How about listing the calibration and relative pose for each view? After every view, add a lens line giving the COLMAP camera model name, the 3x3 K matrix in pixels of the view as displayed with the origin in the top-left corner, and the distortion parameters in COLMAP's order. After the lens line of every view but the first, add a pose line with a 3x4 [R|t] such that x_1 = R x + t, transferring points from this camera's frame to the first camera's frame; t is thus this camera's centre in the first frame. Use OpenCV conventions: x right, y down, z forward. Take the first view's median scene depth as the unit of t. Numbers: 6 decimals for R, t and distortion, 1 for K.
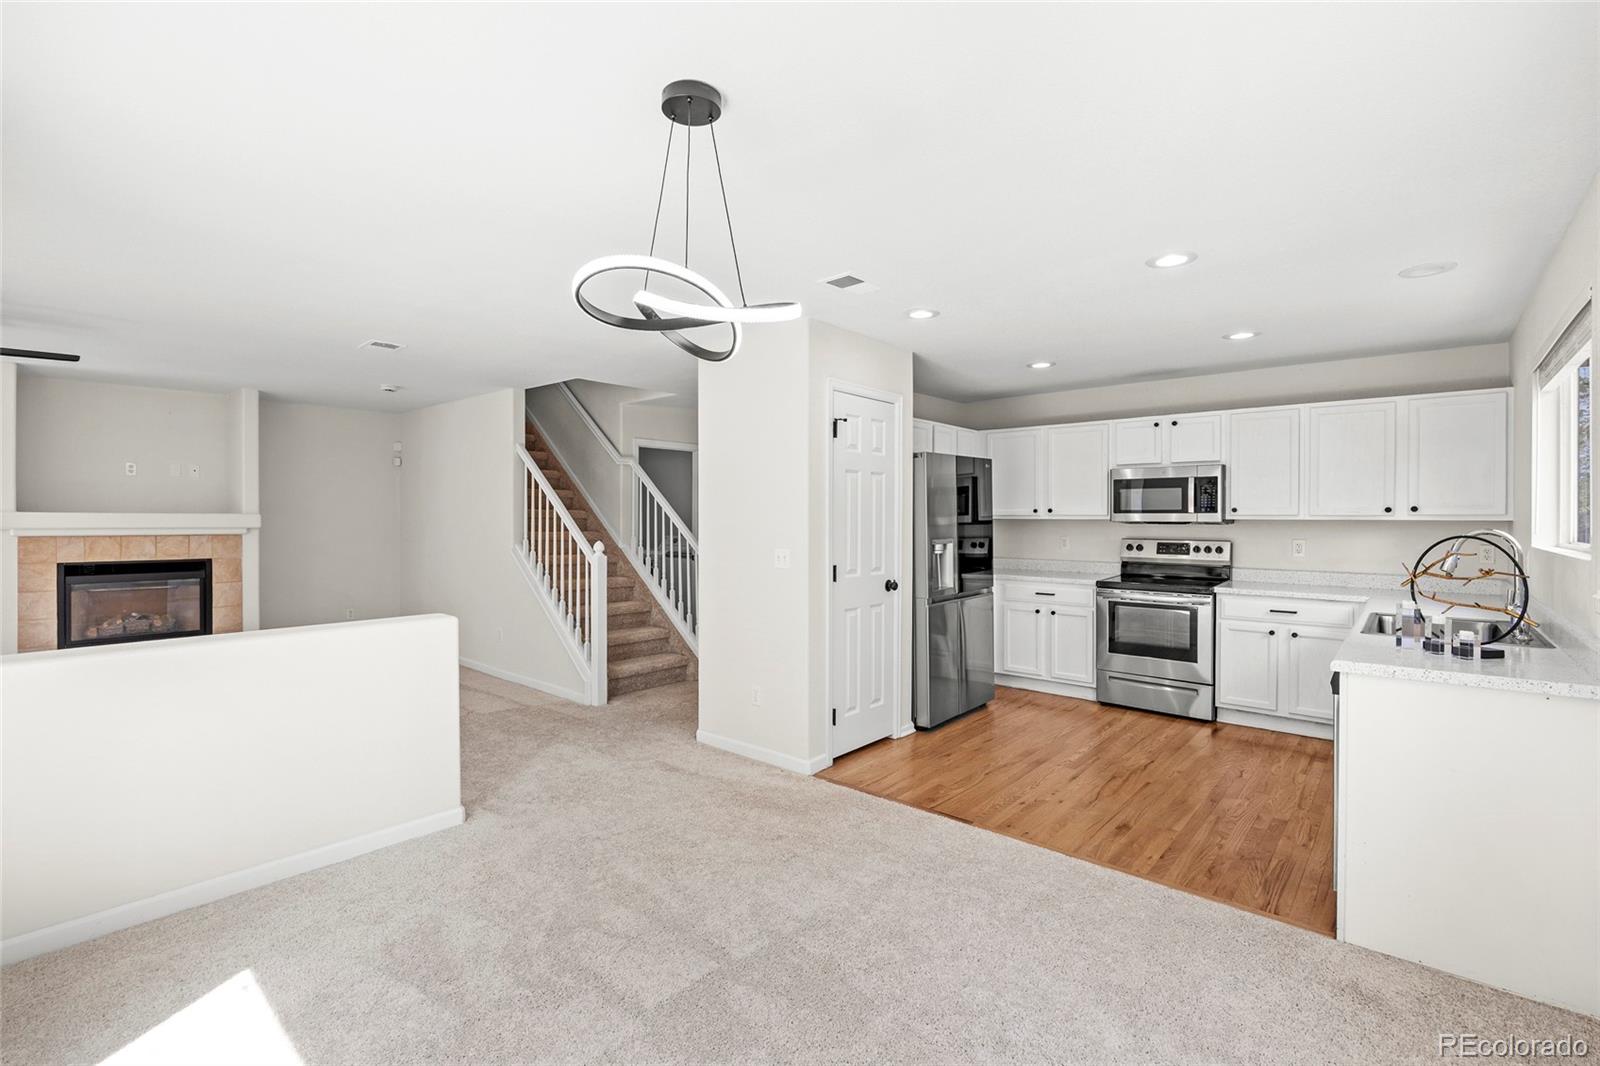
lens RADIAL K [[713.7, 0, 797.5], [0, 713.7, 525.8], [0, 0, 1]] dist [-0.012012, 0.000598]
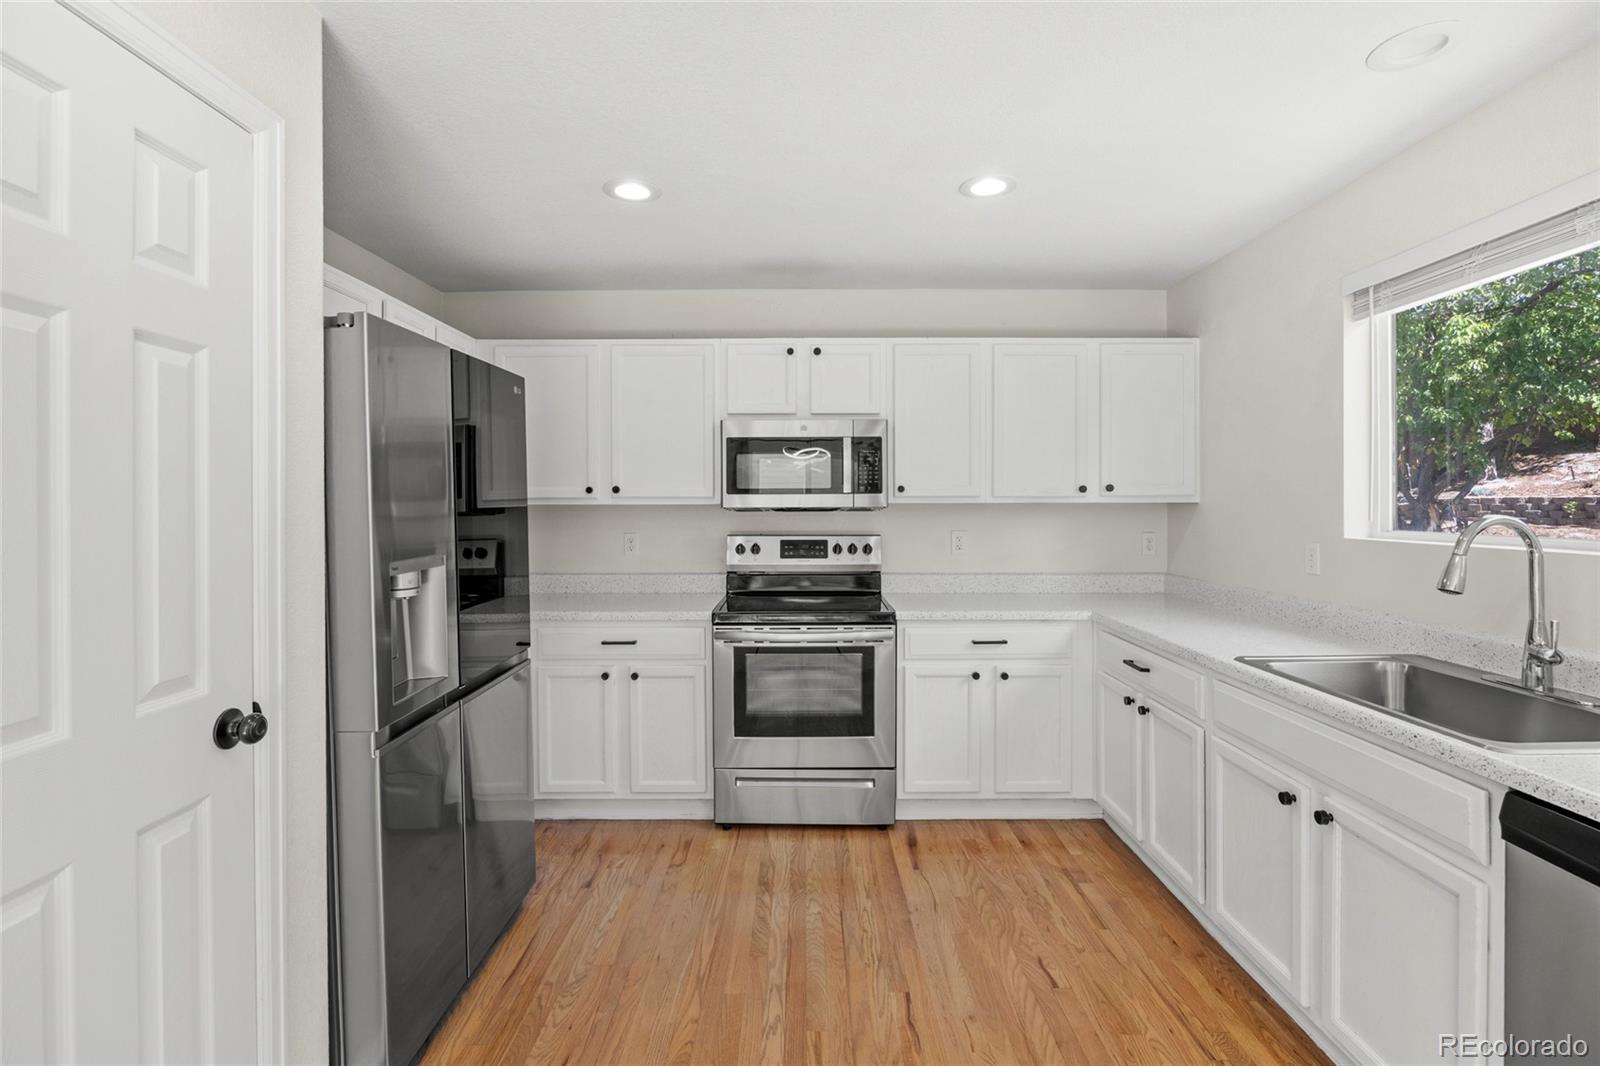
lens RADIAL K [[724.5, 0, 801.8], [0, 724.5, 506.5], [0, 0, 1]] dist [-0.018489, -0.000179]
pose [[0.749661, -0.006890, 0.661787, 0.098220], [0.012426, 0.999916, -0.003666, -0.004609], [-0.661706, 0.010972, 0.749683, 0.550157]]
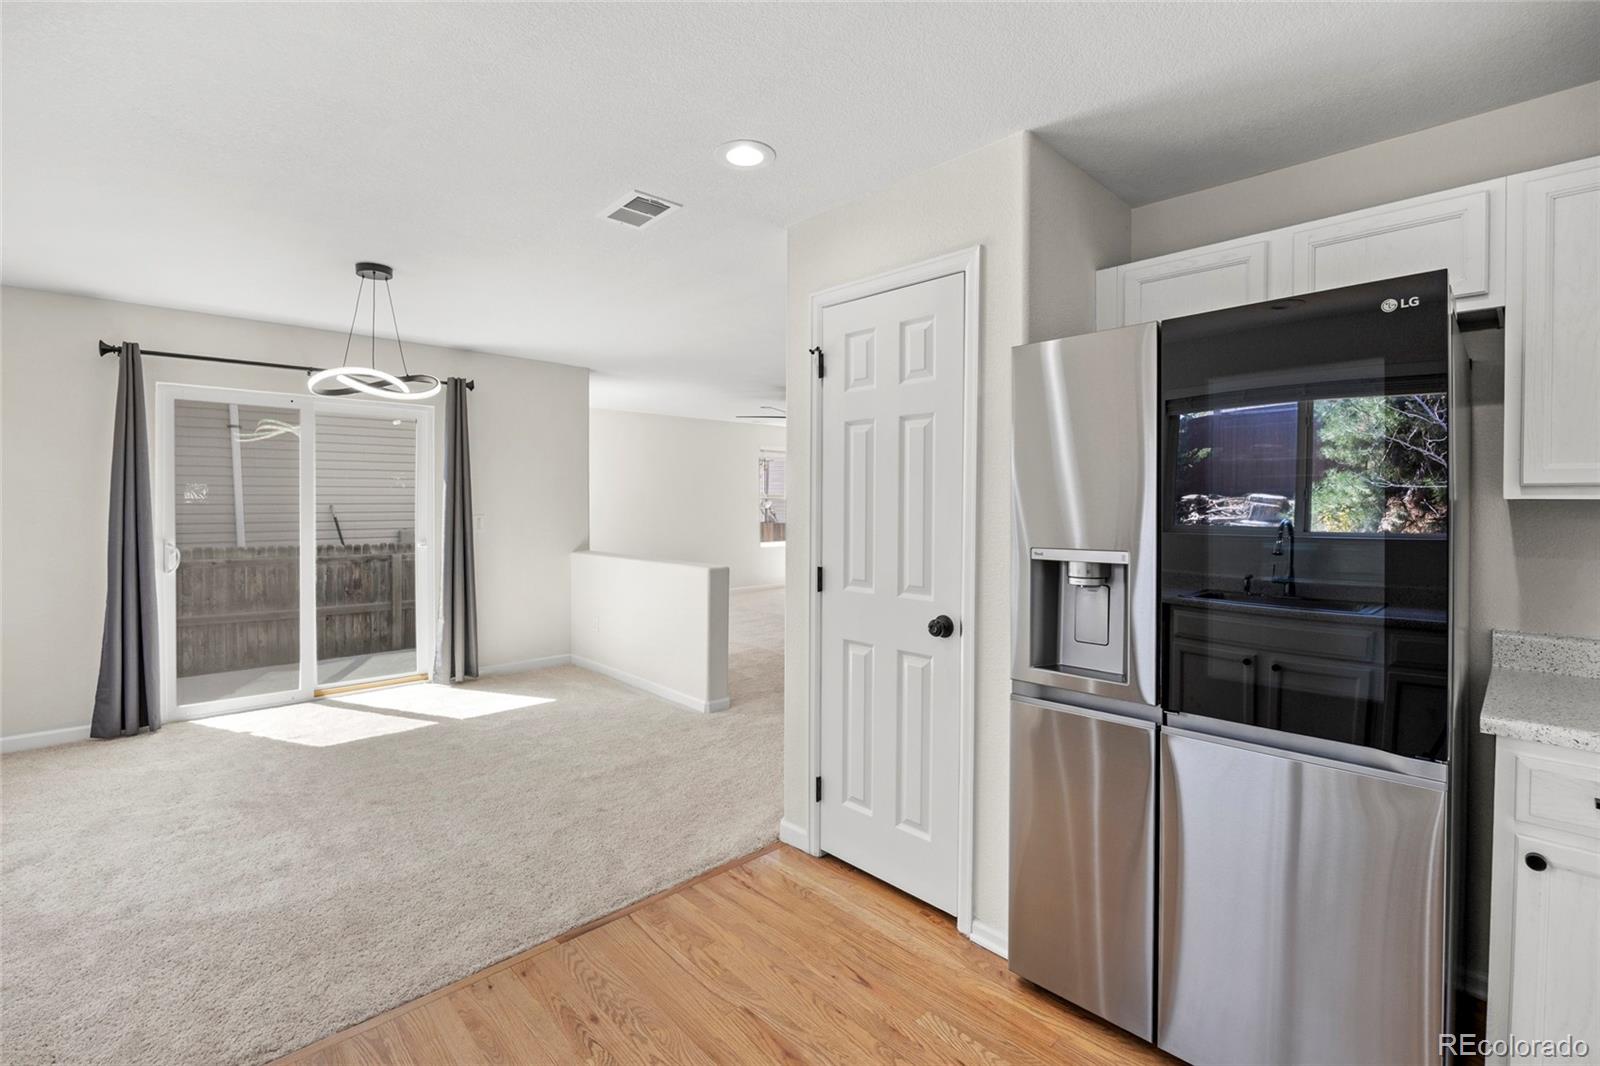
lens RADIAL K [[693.8, 0, 800.0], [0, 693.8, 533.0], [0, 0, 1]] dist [0.000089, -0.000047]
pose [[-0.091179, 0.033981, -0.995255, 0.570700], [-0.009292, 0.999345, 0.034971, -0.001546], [0.995791, 0.012436, -0.090803, 0.837651]]
